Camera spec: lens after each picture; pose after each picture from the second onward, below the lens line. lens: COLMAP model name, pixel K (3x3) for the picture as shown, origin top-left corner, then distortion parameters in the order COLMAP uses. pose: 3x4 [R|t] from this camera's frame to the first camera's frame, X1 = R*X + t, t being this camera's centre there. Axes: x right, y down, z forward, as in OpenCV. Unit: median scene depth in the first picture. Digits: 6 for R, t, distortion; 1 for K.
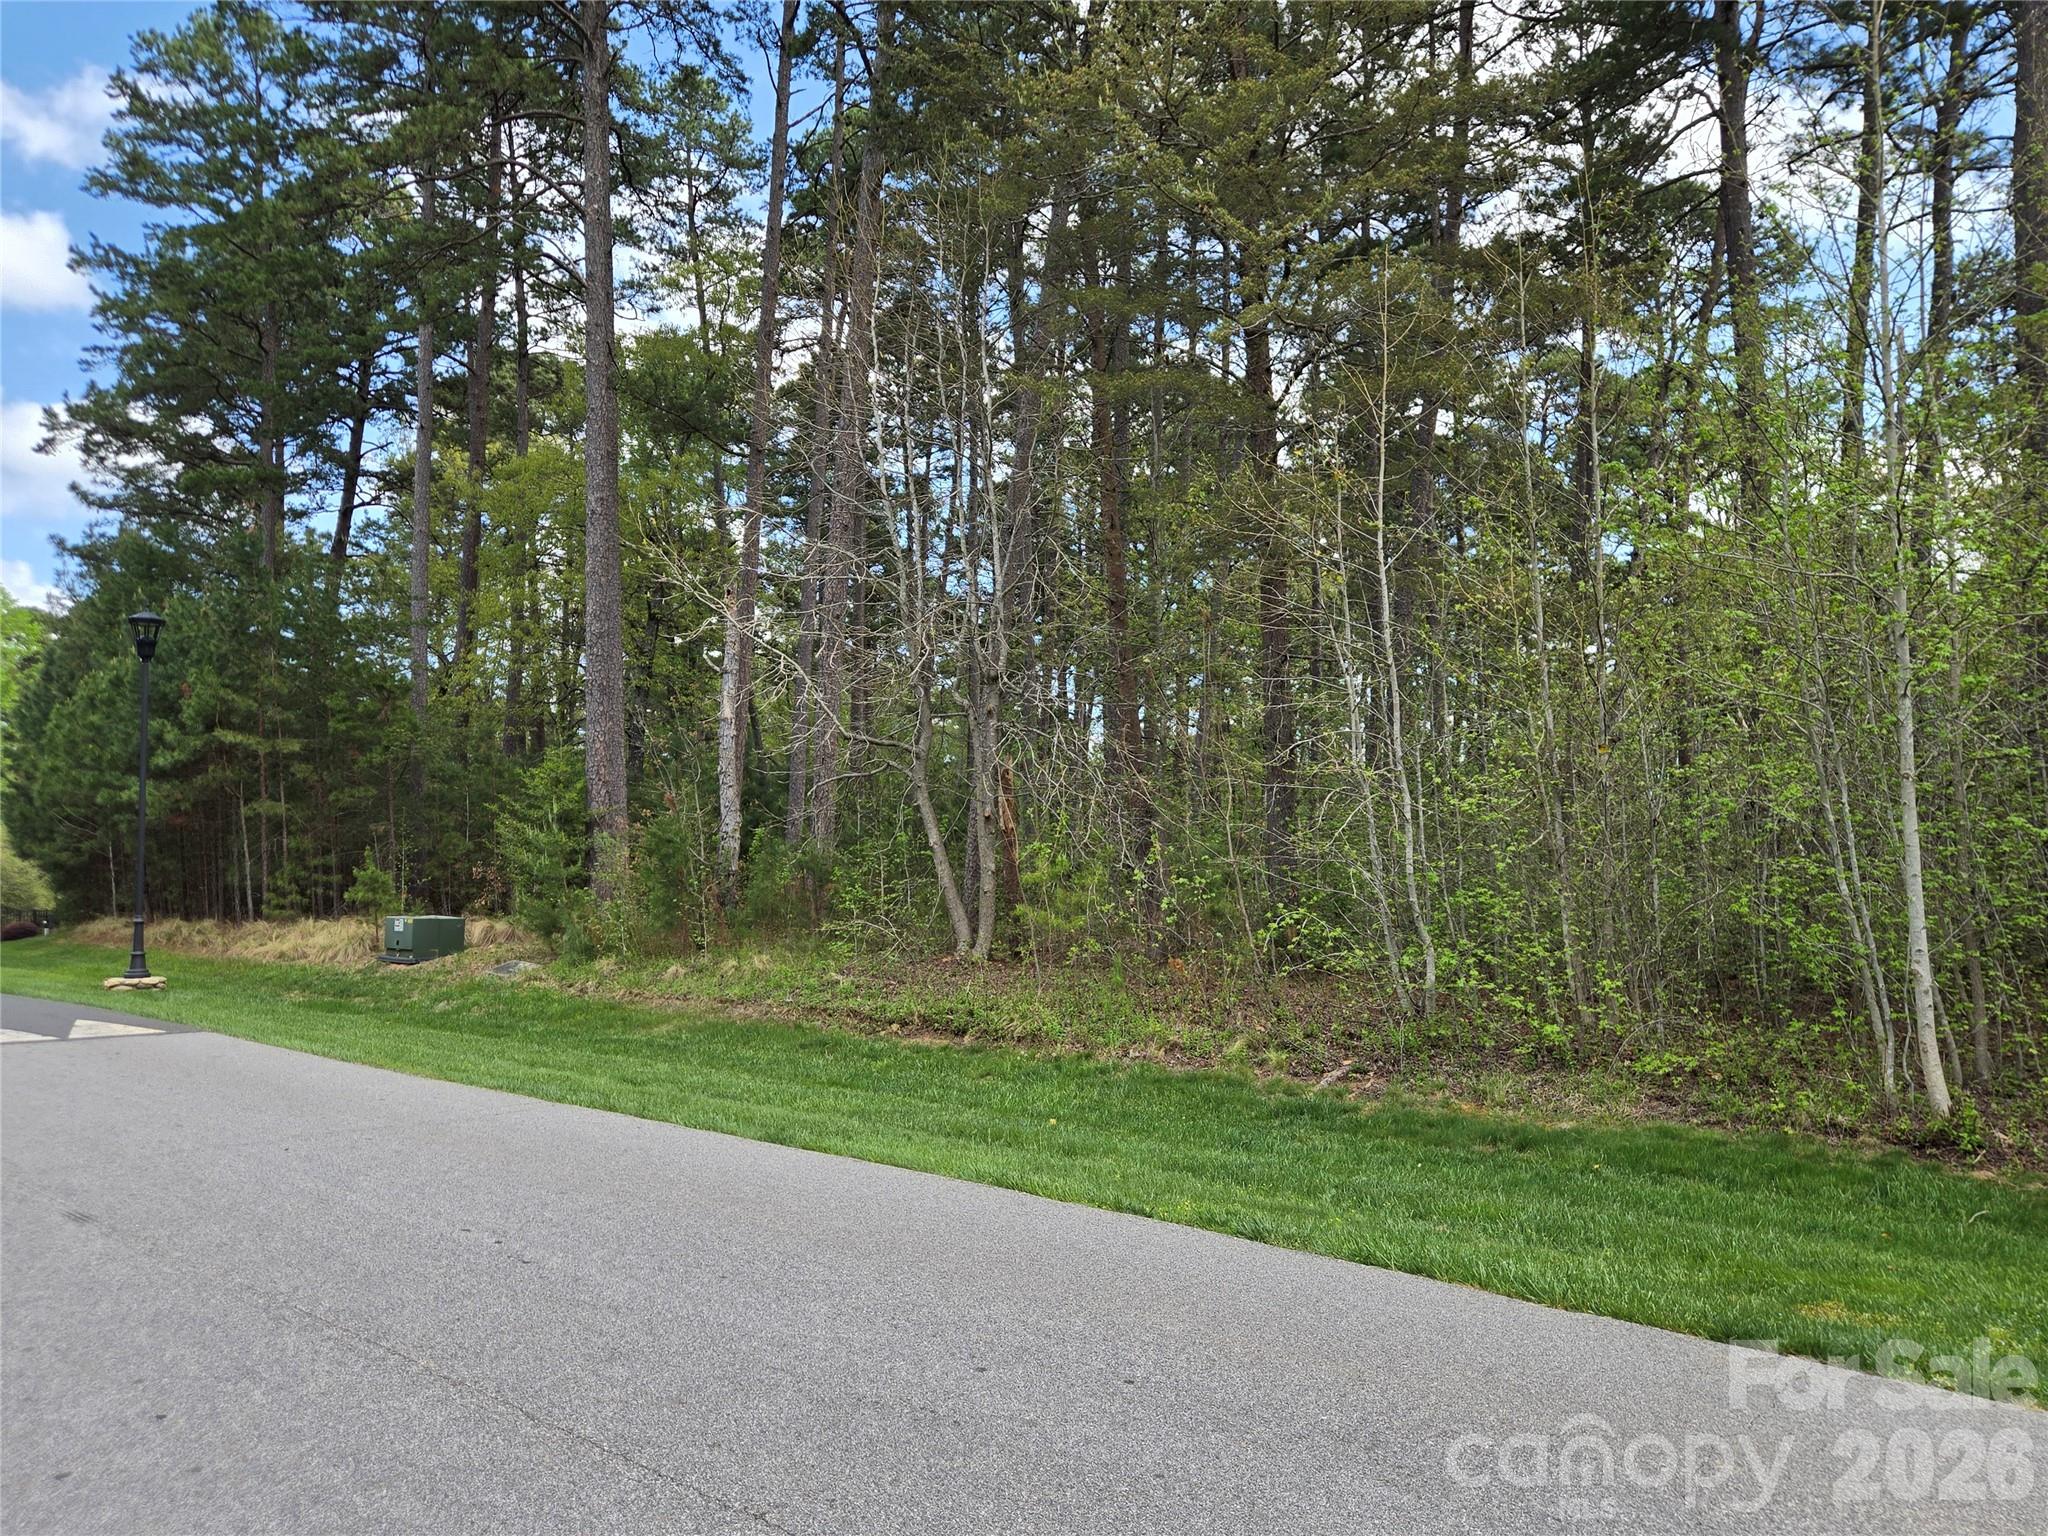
lens RADIAL K [[1476.7, 0, 1033.0], [0, 1476.7, 778.5], [0, 0, 1]] dist [0.075276, -0.057375]
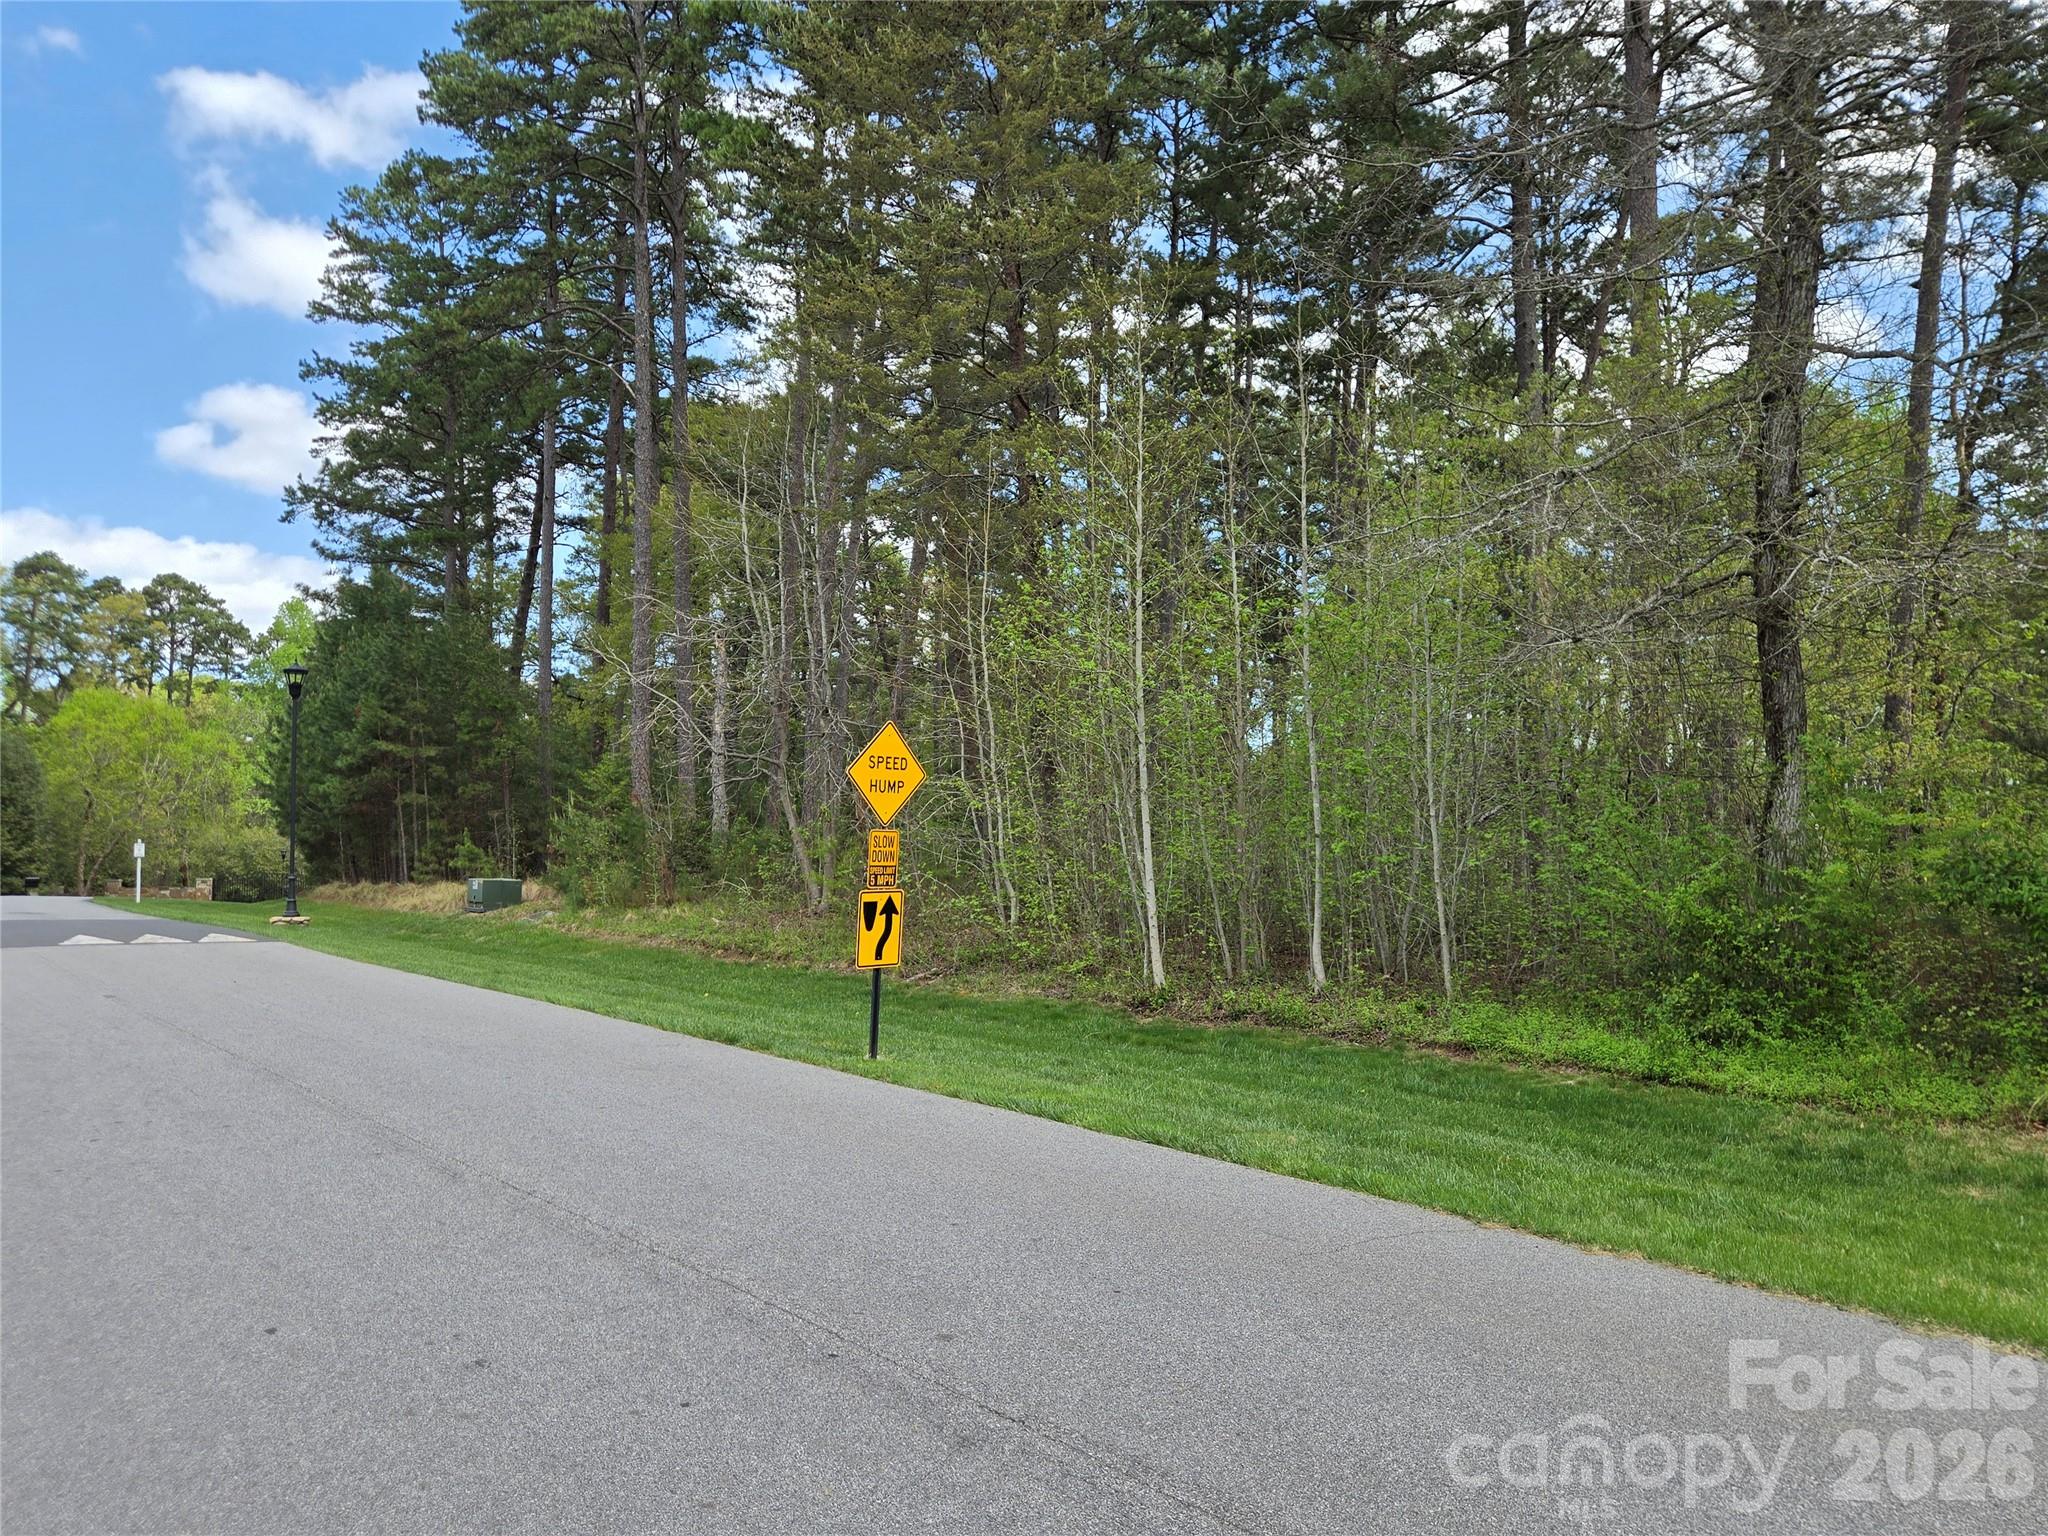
lens RADIAL K [[1476.7, 0, 1040.9], [0, 1476.7, 780.3], [0, 0, 1]] dist [0.075276, -0.057375]
pose [[0.986305, -0.006495, -0.164801, 0.192974], [0.009145, 0.999841, 0.015325, -0.008993], [0.164675, -0.016622, 0.986208, -0.164172]]
